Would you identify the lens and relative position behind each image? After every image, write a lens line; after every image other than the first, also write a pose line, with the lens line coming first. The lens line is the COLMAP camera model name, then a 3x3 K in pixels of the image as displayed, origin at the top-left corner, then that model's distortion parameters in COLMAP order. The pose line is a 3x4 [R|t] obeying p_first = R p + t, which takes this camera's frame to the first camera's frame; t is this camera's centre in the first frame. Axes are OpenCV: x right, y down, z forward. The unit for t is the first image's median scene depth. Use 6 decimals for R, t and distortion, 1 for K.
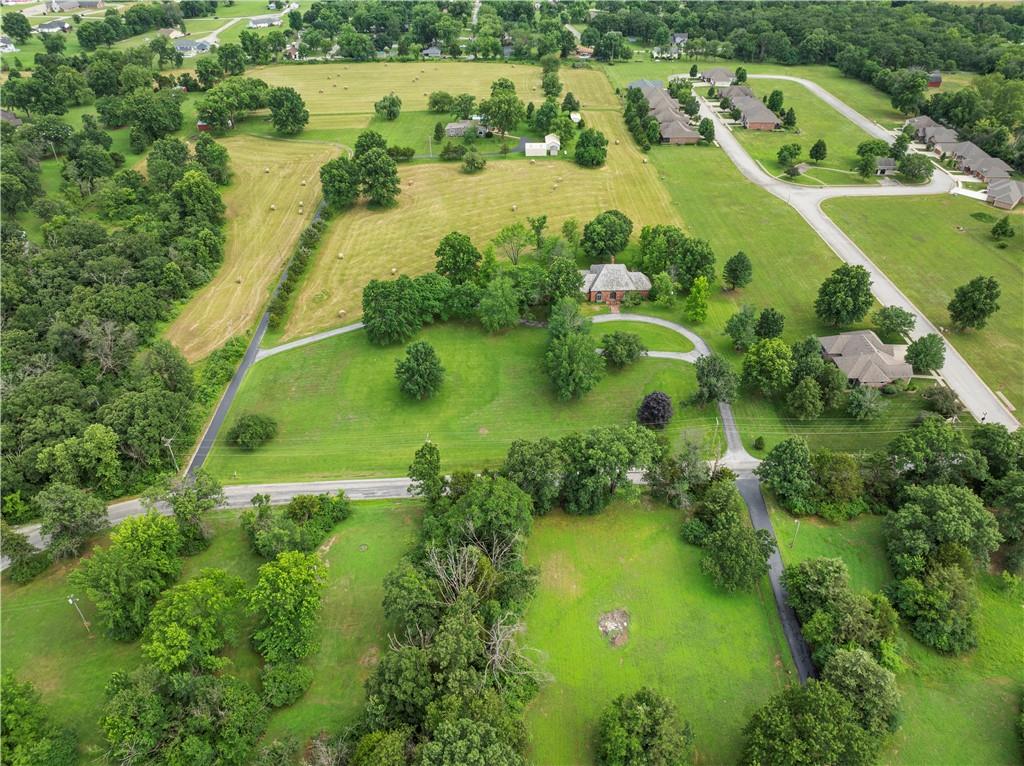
lens RADIAL K [[718.2, 0, 516.0], [0, 718.2, 381.1], [0, 0, 1]] dist [-0.038064, -0.003259]
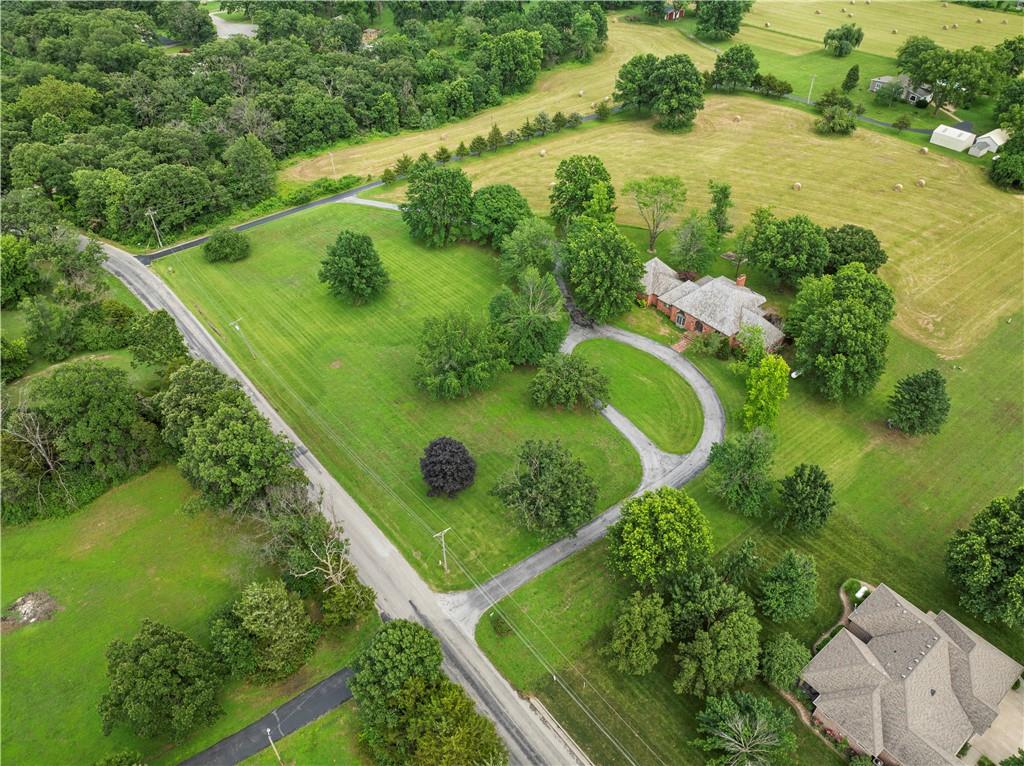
lens RADIAL K [[718.2, 0, 516.0], [0, 718.2, 381.1], [0, 0, 1]] dist [-0.038064, -0.003259]
pose [[0.606274, 0.510995, -0.609357, 0.333724], [-0.471149, 0.848086, 0.242423, -0.117395], [0.640664, 0.140123, 0.754927, 0.326556]]
